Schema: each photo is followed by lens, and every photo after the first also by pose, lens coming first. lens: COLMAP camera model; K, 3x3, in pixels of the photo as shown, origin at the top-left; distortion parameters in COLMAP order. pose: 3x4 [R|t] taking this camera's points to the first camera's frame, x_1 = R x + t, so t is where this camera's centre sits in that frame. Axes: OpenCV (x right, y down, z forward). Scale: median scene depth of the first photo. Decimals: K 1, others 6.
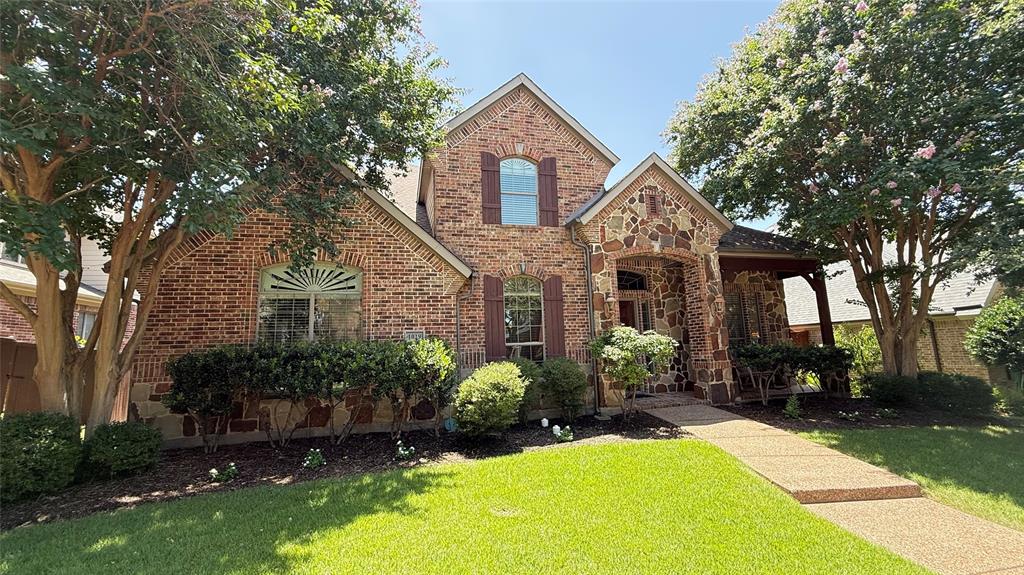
lens RADIAL K [[400.9, 0, 515.8], [0, 400.9, 289.1], [0, 0, 1]] dist [0.001307, 0.000082]
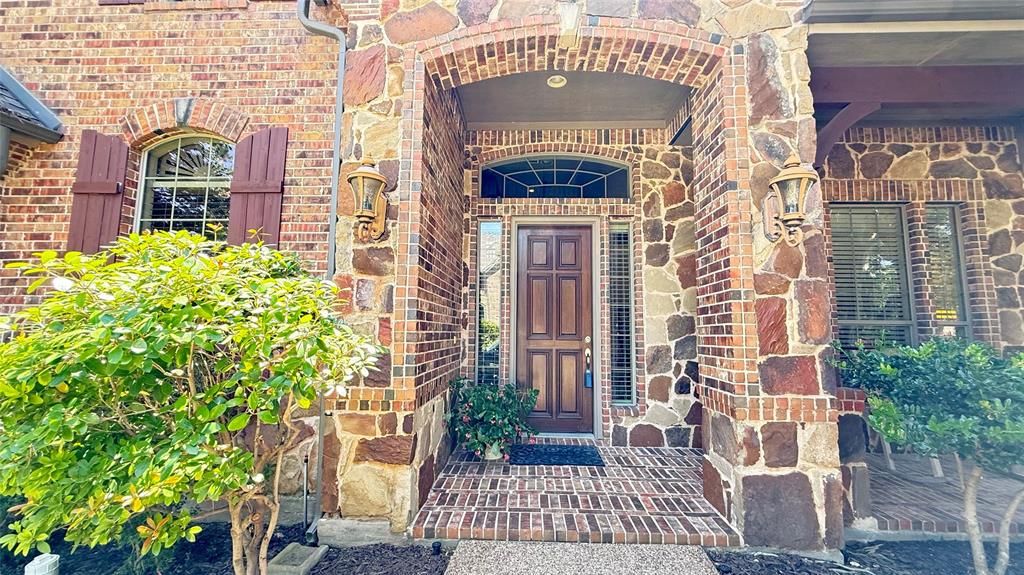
lens RADIAL K [[400.9, 0, 508.1], [0, 400.9, 285.2], [0, 0, 1]] dist [0.001307, 0.000082]
pose [[0.959775, 0.013826, -0.280431, 0.401081], [-0.000533, 0.998875, 0.047423, 0.090000], [0.280771, -0.045366, 0.958702, 0.682731]]
